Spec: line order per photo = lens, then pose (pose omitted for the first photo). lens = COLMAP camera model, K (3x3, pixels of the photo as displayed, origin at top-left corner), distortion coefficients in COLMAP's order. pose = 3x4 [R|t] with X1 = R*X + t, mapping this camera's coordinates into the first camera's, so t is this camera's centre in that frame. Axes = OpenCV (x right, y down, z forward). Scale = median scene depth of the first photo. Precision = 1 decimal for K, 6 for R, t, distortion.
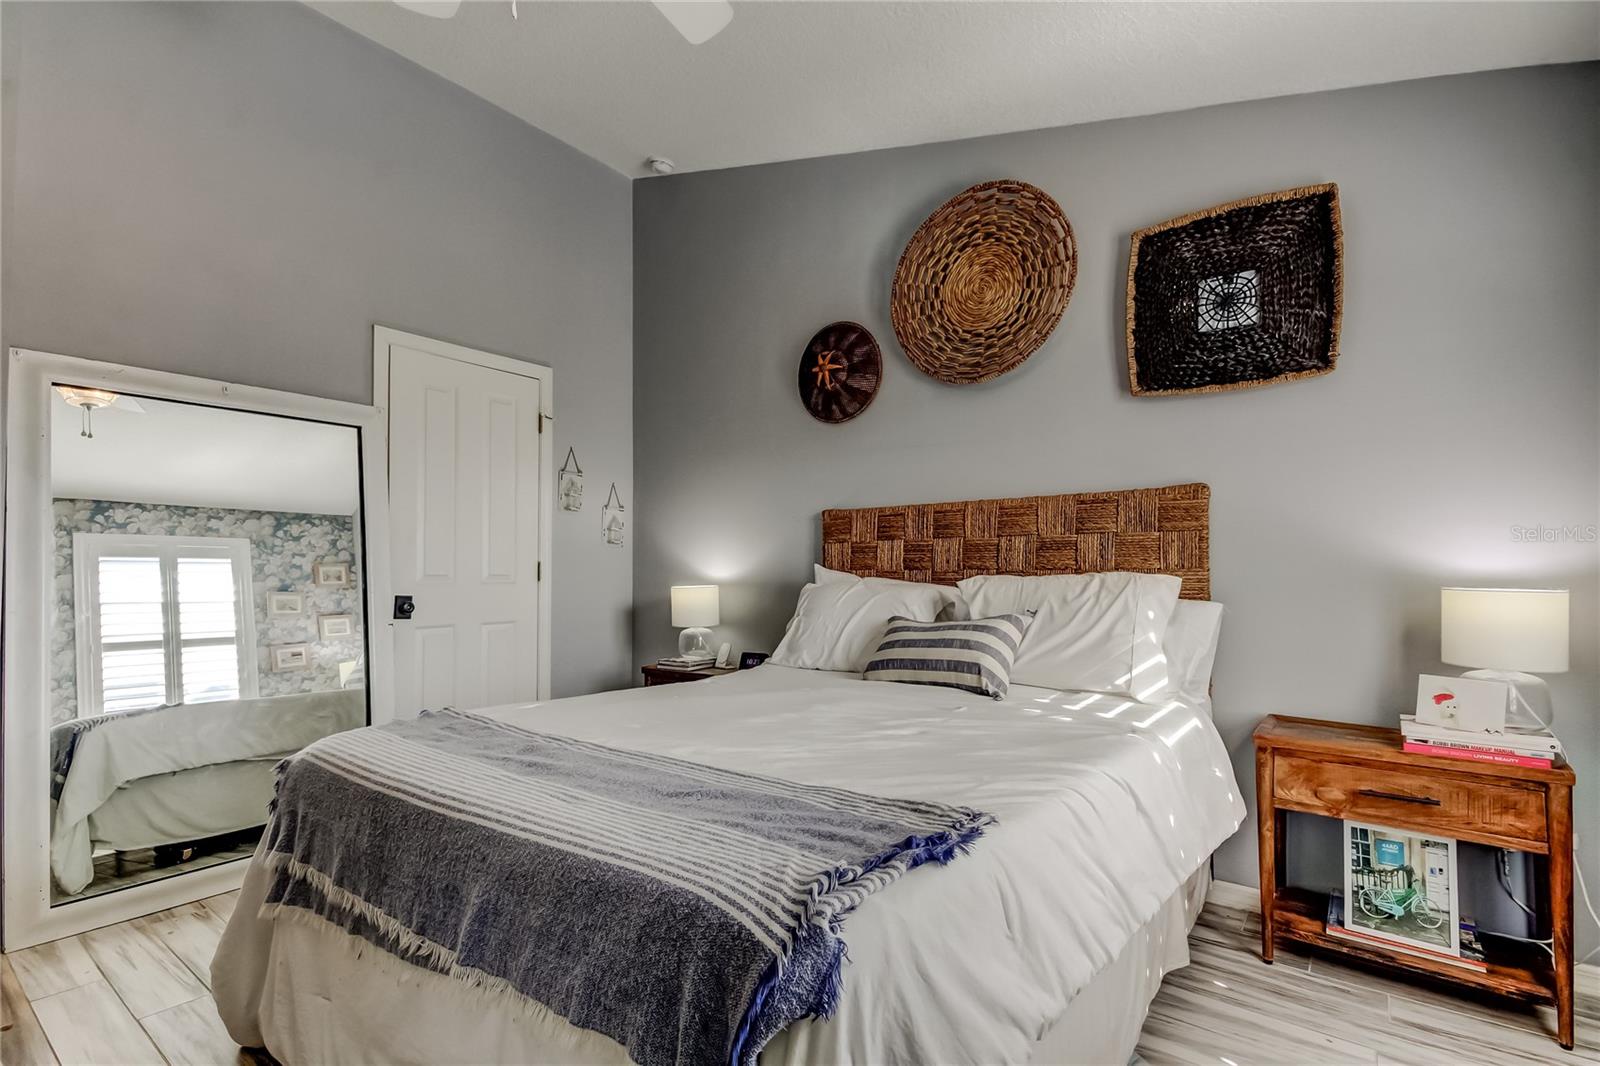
lens RADIAL K [[728.4, 0, 812.3], [0, 728.4, 550.5], [0, 0, 1]] dist [0.012016, -0.000723]
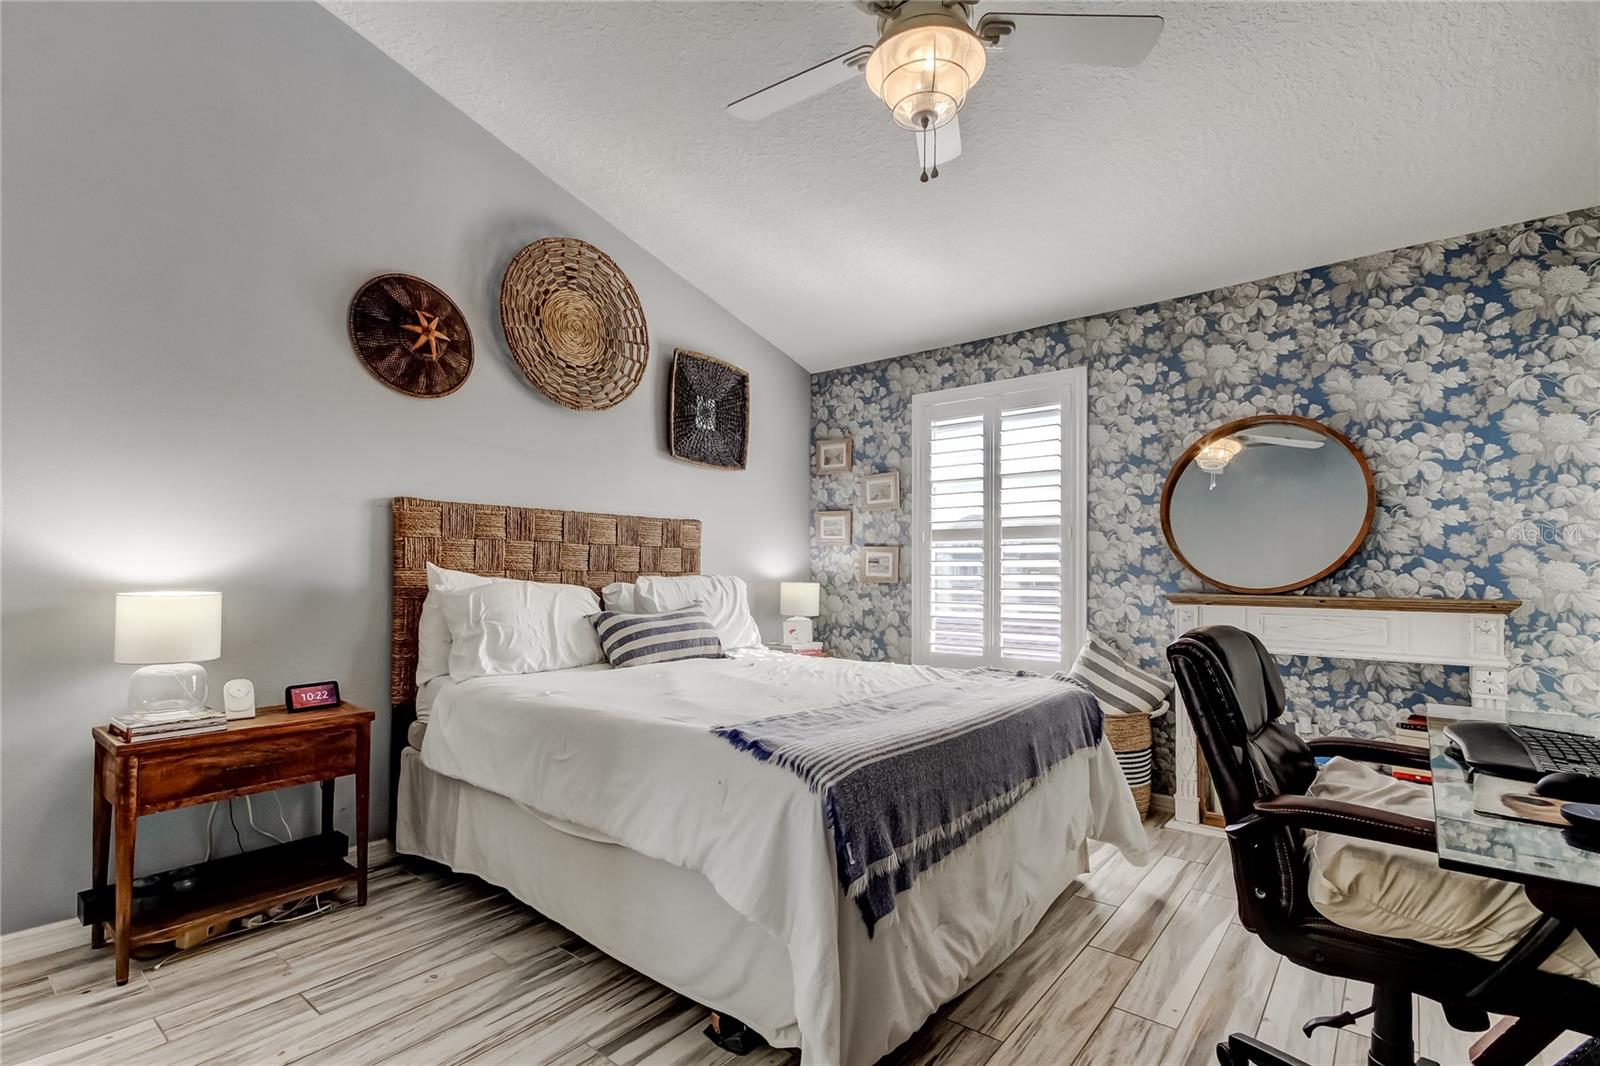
lens RADIAL K [[728.4, 0, 812.3], [0, 728.4, 550.5], [0, 0, 1]] dist [0.012016, -0.000723]
pose [[0.042287, 0.038581, 0.998360, -0.931766], [-0.031105, 0.998821, -0.037281, 0.025225], [-0.998621, -0.029477, 0.043437, 0.586663]]
